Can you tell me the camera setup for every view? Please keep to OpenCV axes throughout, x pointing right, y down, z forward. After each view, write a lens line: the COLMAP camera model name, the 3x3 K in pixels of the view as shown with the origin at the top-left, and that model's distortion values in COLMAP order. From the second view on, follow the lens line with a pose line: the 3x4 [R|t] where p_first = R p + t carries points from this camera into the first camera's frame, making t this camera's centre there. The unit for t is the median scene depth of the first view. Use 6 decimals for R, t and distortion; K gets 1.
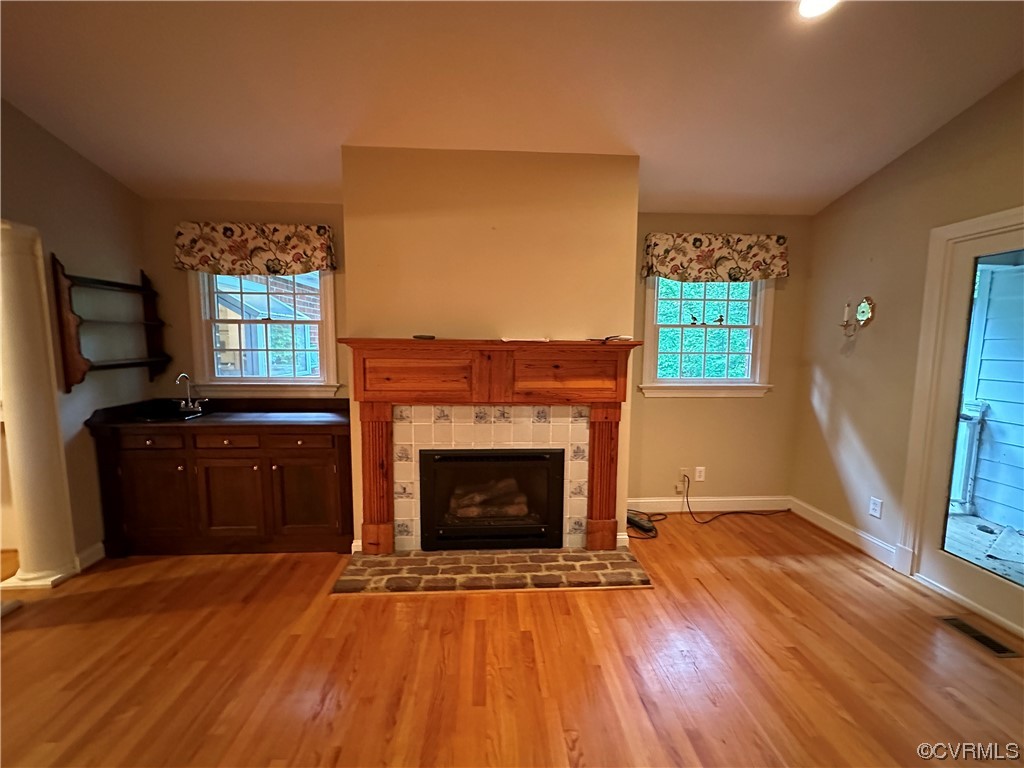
lens RADIAL K [[409.5, 0, 510.7], [0, 409.5, 385.6], [0, 0, 1]] dist [-0.002819, -0.000135]
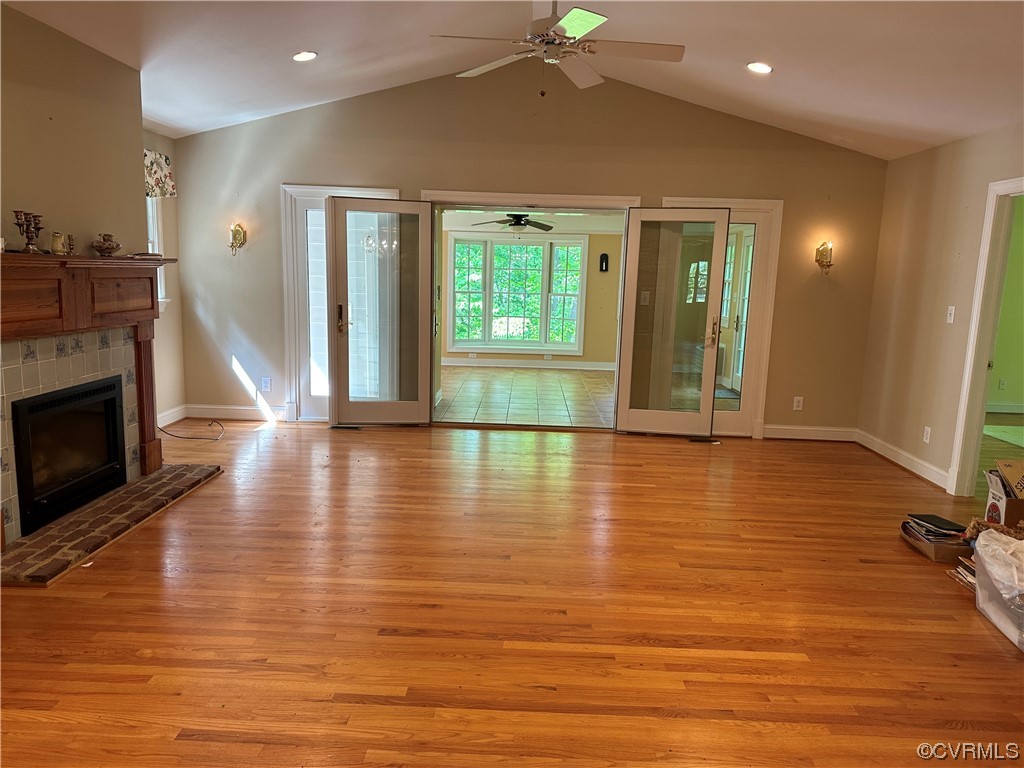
lens RADIAL K [[717.3, 0, 512.0], [0, 717.3, 384.0], [0, 0, 1]] dist [0.101427, -0.130326]
pose [[0.084753, -0.160549, 0.983382, -1.425787], [0.074210, 0.985209, 0.154452, -0.014188], [-0.993635, 0.059886, 0.095413, -0.037864]]
